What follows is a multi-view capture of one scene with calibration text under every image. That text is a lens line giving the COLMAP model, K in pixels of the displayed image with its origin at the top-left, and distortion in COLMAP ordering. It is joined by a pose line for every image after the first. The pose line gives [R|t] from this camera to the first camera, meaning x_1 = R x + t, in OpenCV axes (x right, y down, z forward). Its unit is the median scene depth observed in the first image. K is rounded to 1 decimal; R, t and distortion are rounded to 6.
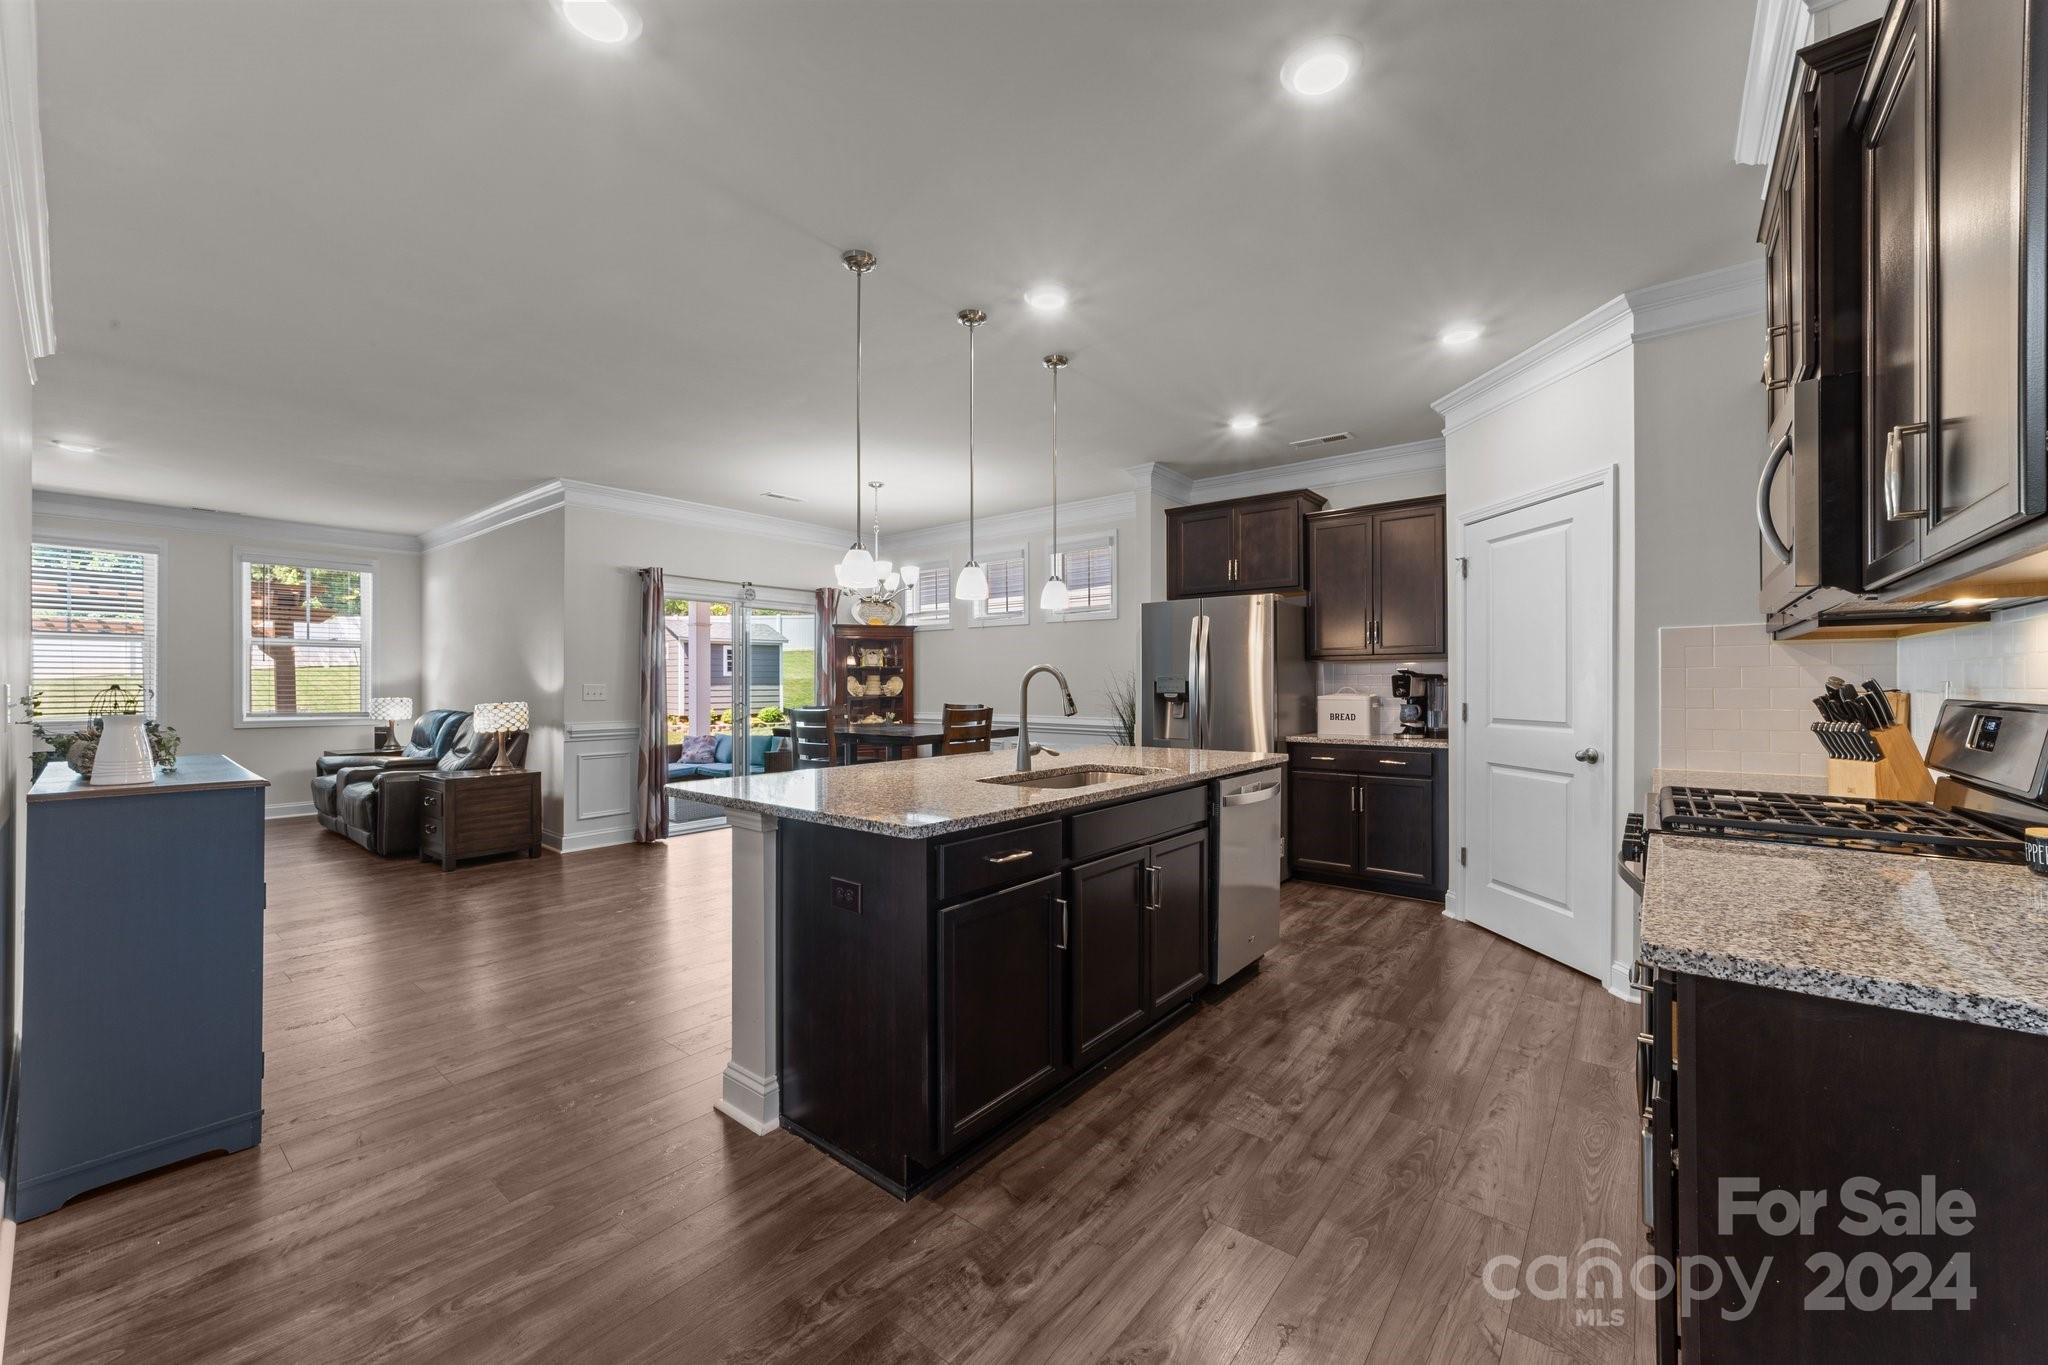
lens RADIAL K [[791.4, 0, 1013.4], [0, 791.4, 680.5], [0, 0, 1]] dist [-0.003539, 0.003500]
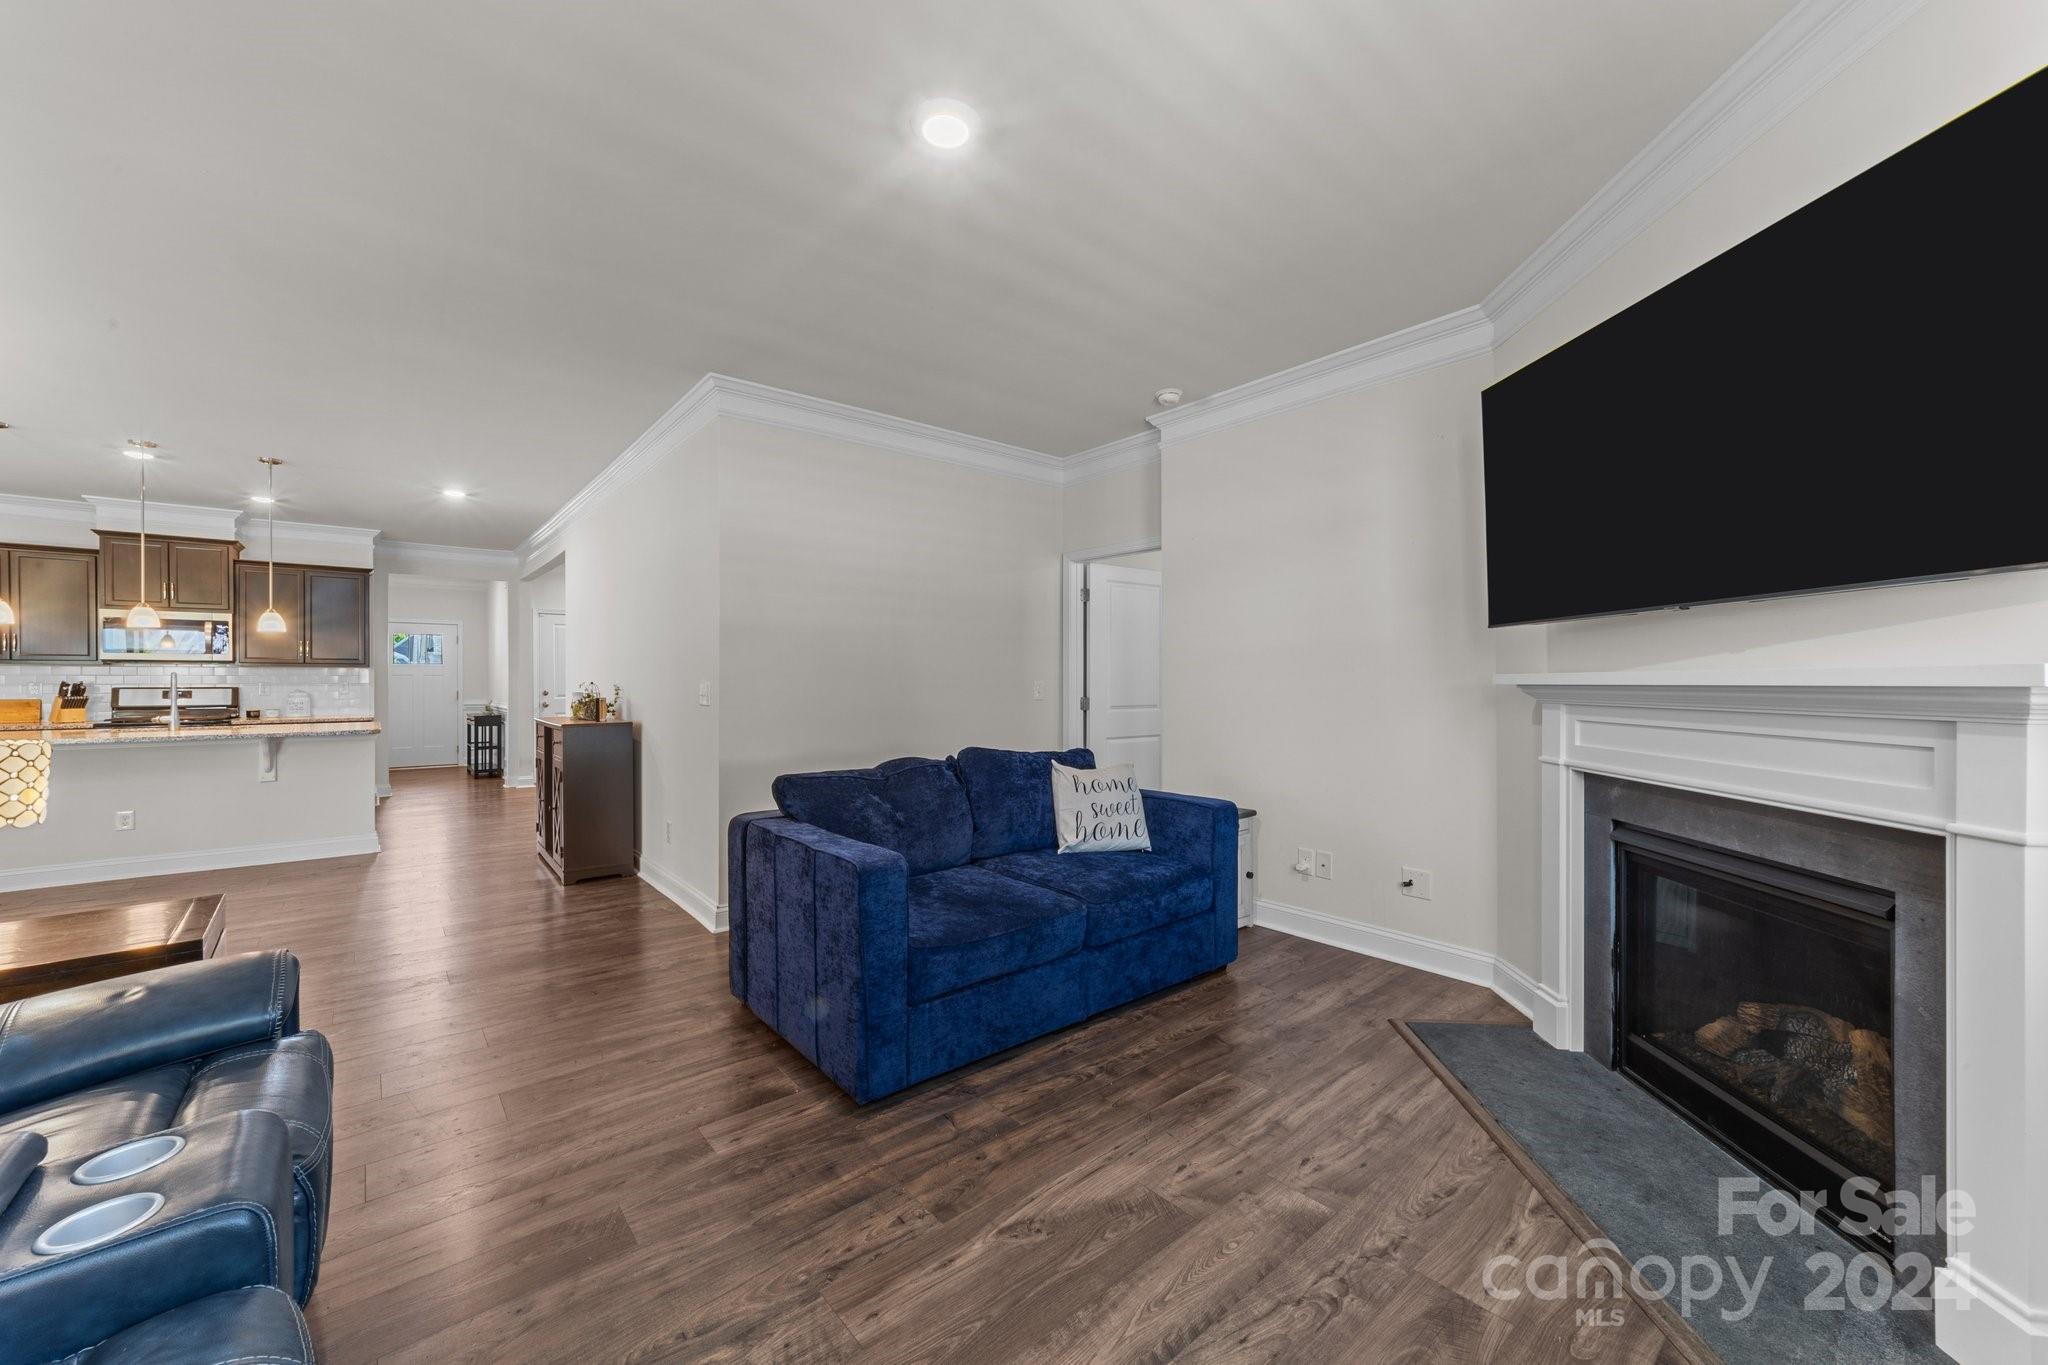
lens RADIAL K [[791.4, 0, 1023.9], [0, 791.4, 696.8], [0, 0, 1]] dist [-0.003539, 0.003500]
pose [[-0.981449, -0.000086, 0.191722, -1.211844], [0.002915, 0.999878, 0.015371, 0.008121], [-0.191700, 0.015645, -0.981329, 1.304095]]
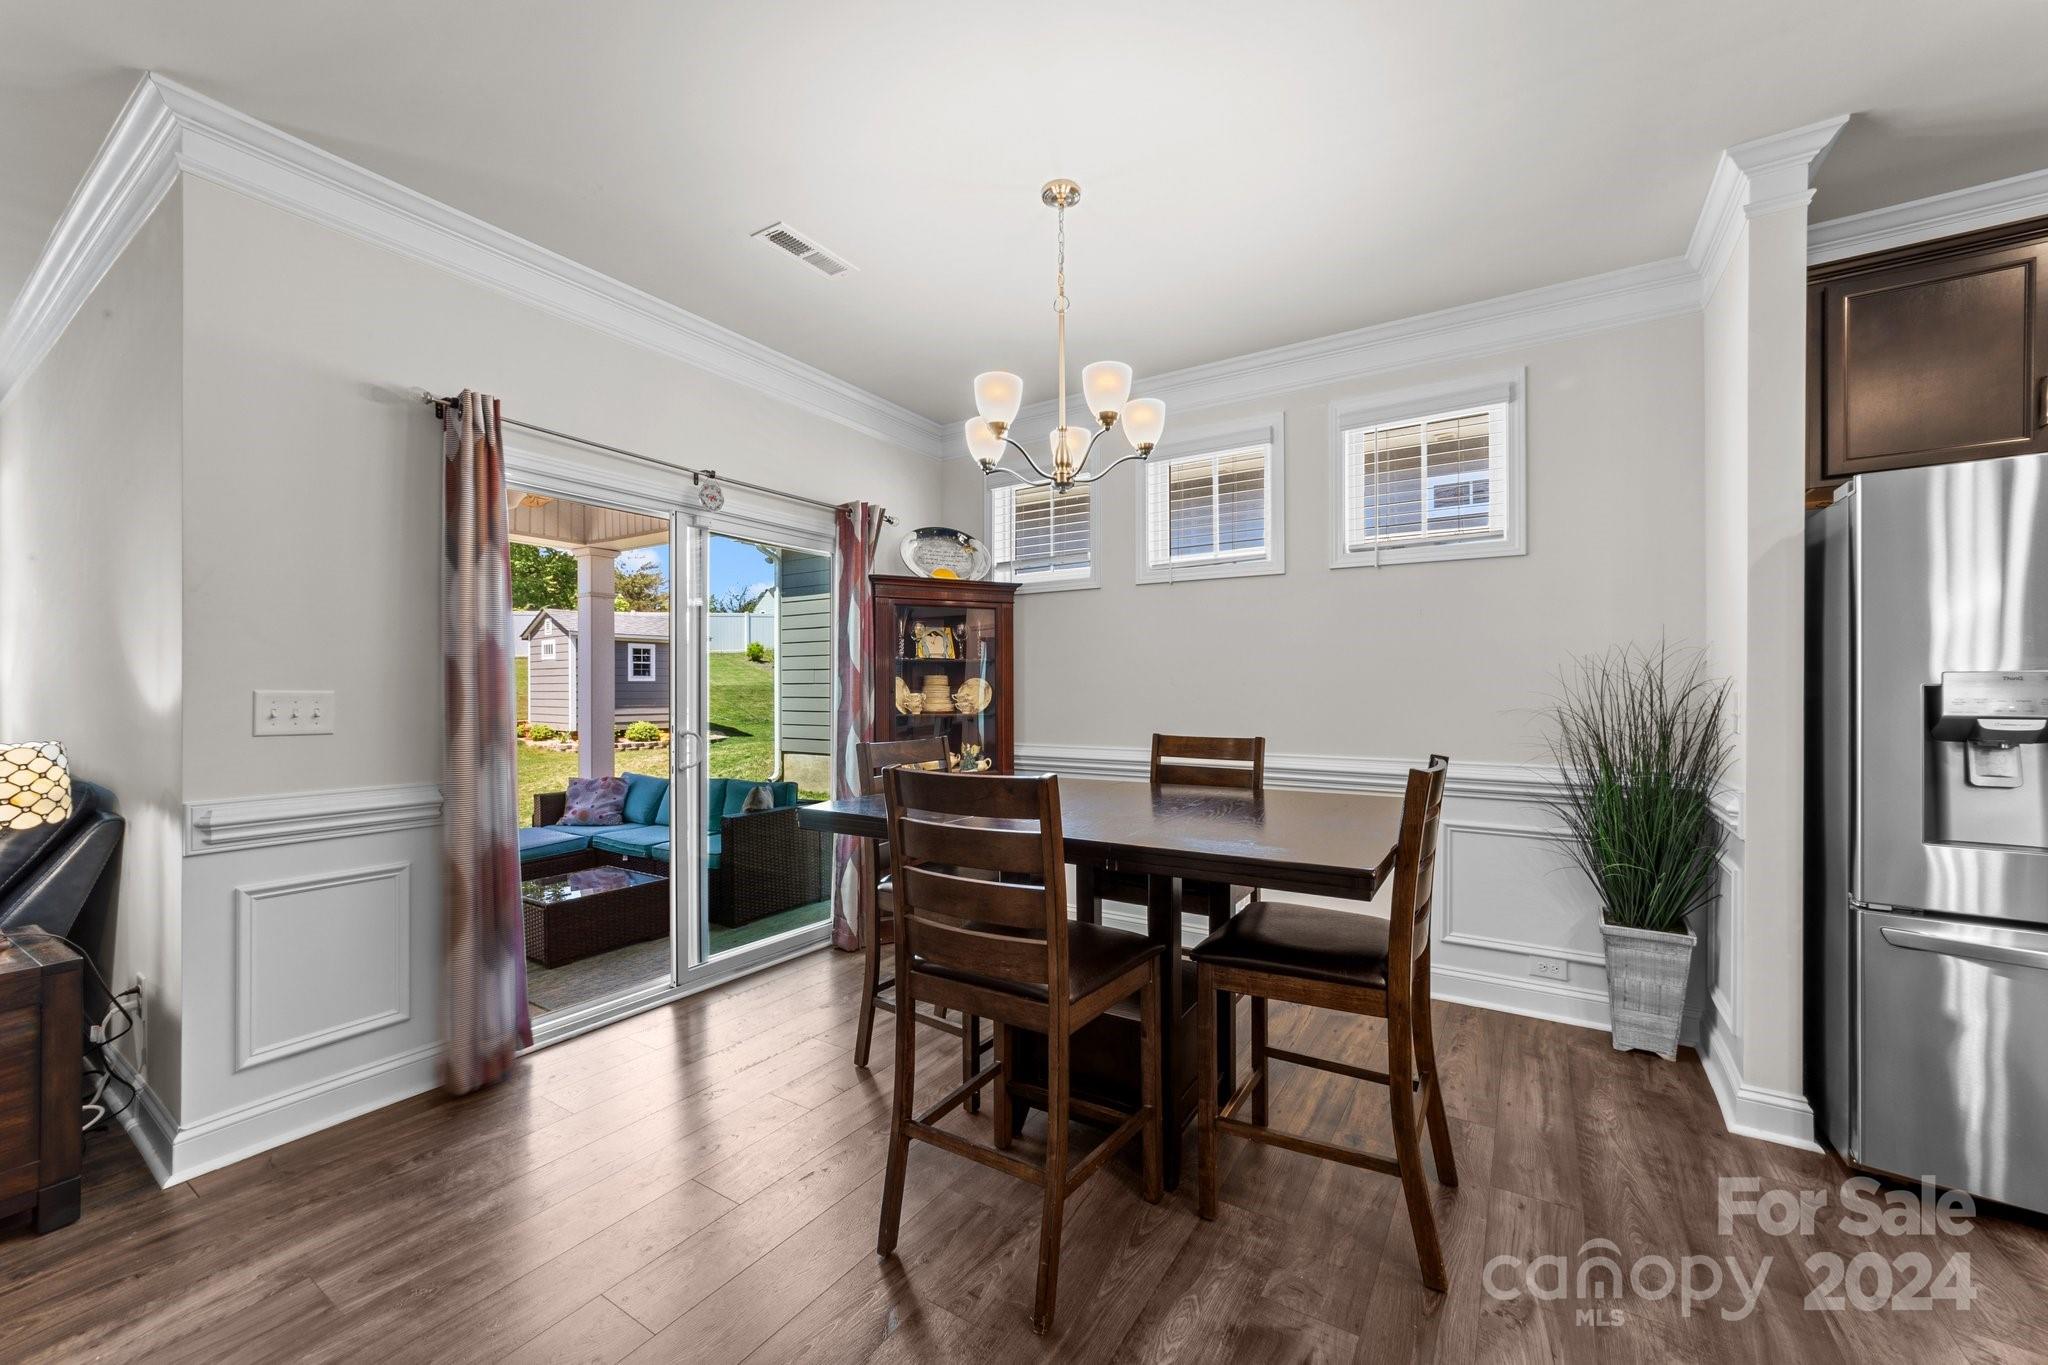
lens RADIAL K [[791.4, 0, 1022.7], [0, 791.4, 690.2], [0, 0, 1]] dist [-0.003539, 0.003500]
pose [[0.993223, 0.001867, 0.116213, -0.263548], [-0.002188, 0.999994, 0.002634, 0.003368], [-0.116207, -0.002870, 0.993221, 0.665475]]
